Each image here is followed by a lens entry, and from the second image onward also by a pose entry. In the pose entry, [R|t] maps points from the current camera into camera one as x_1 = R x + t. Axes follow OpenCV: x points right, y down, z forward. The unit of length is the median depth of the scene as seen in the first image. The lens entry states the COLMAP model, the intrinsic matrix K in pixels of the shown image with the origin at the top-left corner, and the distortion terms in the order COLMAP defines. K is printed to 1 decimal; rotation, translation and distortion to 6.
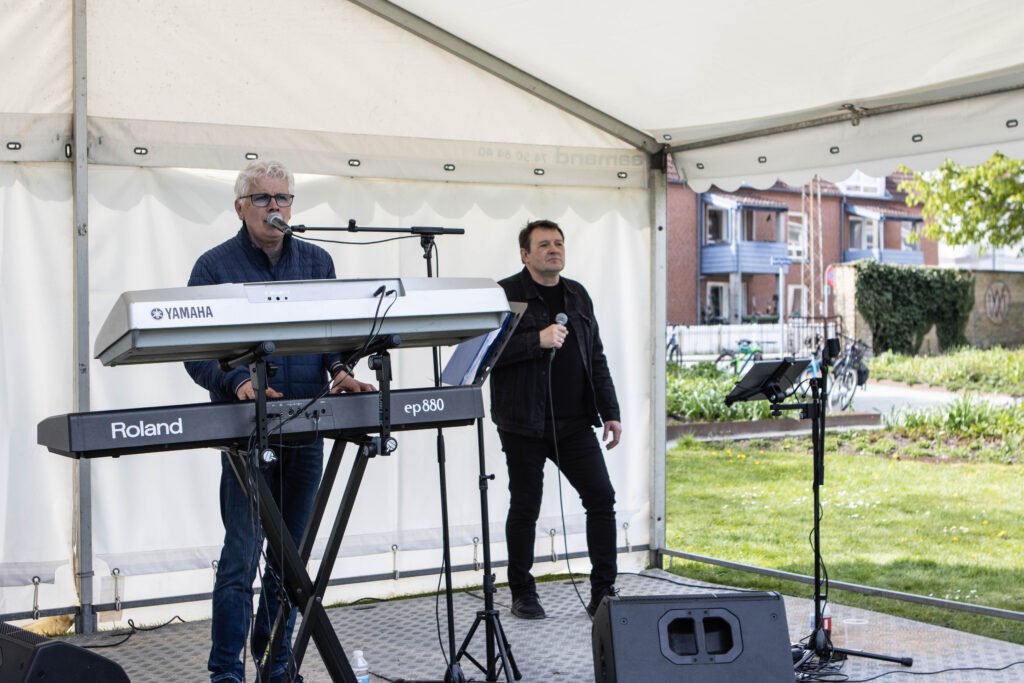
lens RADIAL K [[1614.0, 0, 512.0], [0, 1614.0, 341.5], [0, 0, 1]] dist [-0.002195, -0.001294]
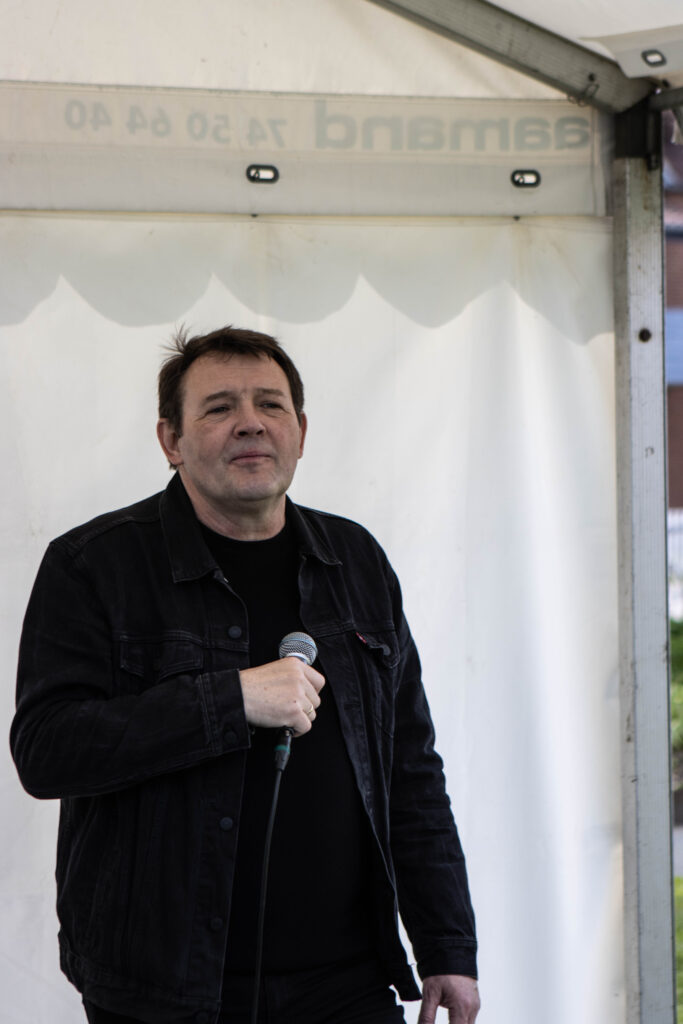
lens RADIAL K [[2817.5, 0, 341.5], [0, 2817.5, 512.0], [0, 0, 1]] dist [0.133904, 0.866729]
pose [[0.996369, -0.012465, -0.084219, 0.080383], [0.013264, 0.999872, 0.008936, -0.040640], [0.084096, -0.010021, 0.996407, 0.422855]]
